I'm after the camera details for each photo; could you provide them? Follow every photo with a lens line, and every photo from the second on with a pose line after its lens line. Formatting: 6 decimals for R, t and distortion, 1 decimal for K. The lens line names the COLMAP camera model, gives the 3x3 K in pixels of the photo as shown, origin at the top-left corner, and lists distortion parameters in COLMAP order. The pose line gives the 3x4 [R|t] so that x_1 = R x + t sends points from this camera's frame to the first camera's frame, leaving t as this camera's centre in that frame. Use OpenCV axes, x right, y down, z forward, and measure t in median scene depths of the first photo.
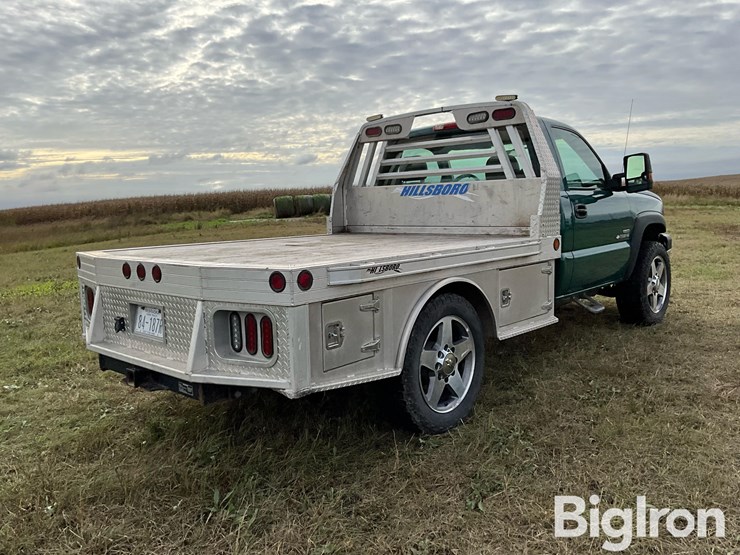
lens RADIAL K [[619.4, 0, 362.9], [0, 619.4, 278.6], [0, 0, 1]] dist [0.054457, -0.092061]
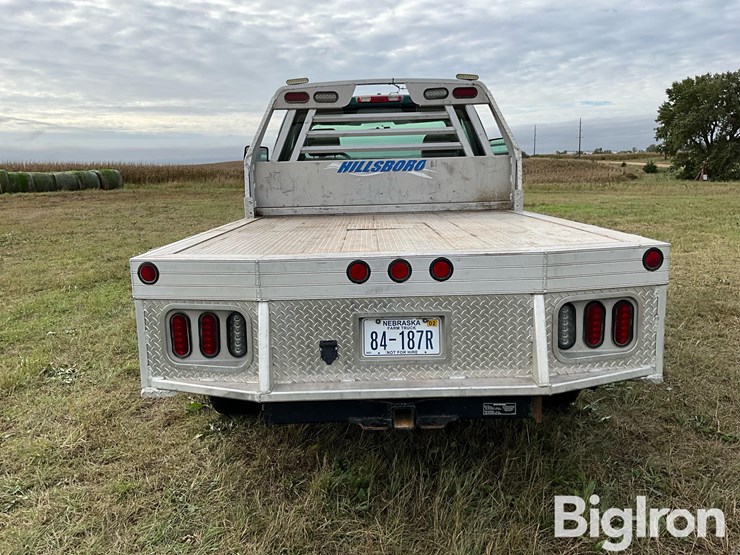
lens RADIAL K [[619.4, 0, 366.3], [0, 619.4, 280.6], [0, 0, 1]] dist [0.054457, -0.092061]
pose [[0.734887, -0.107947, 0.669543, -0.536924], [0.088407, 0.994075, 0.063235, -0.029747], [-0.672402, 0.012721, 0.740077, 0.304430]]
